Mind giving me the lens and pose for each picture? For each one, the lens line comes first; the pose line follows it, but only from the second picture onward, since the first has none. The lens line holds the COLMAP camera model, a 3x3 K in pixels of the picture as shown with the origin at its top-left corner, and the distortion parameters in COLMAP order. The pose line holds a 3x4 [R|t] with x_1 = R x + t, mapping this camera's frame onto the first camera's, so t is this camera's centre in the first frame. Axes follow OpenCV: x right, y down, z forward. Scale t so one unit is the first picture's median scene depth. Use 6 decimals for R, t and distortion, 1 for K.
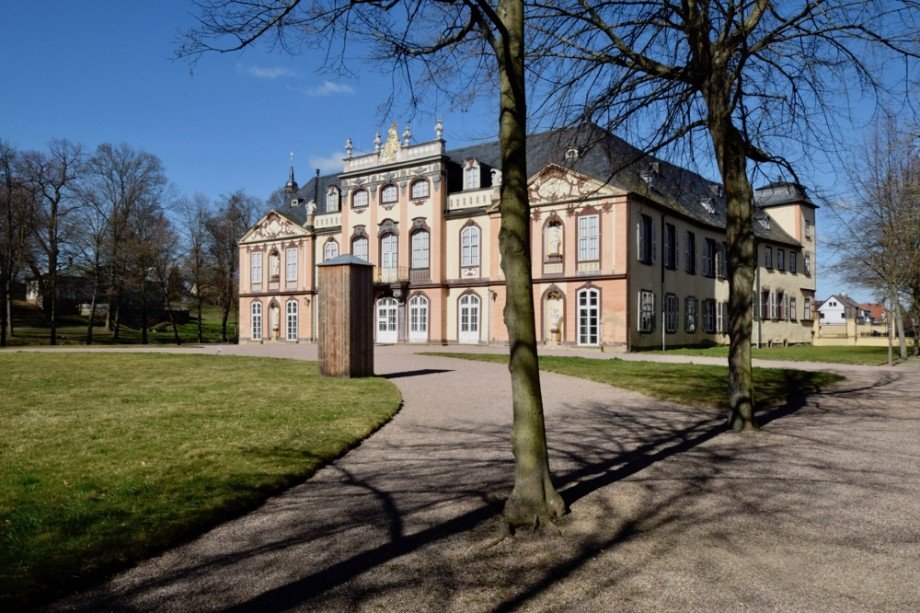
lens RADIAL K [[674.4, 0, 460.8], [0, 674.4, 311.4], [0, 0, 1]] dist [0.024714, -0.013311]
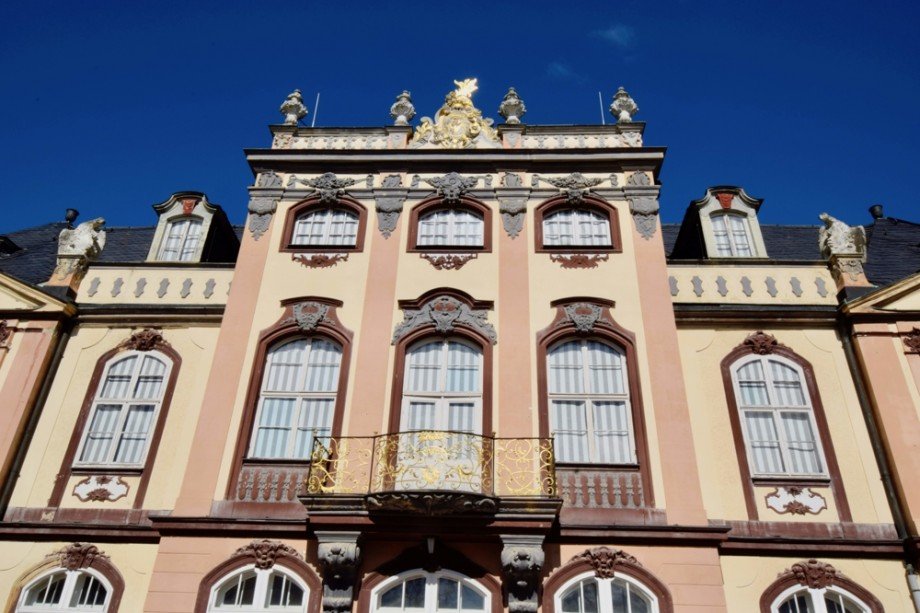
lens RADIAL K [[674.4, 0, 460.8], [0, 674.4, 311.4], [0, 0, 1]] dist [0.024714, -0.013311]
pose [[0.831128, 0.303765, 0.465781, -0.237466], [-0.043067, 0.870261, -0.490704, 0.016149], [-0.554410, 0.387778, 0.736381, 0.777258]]
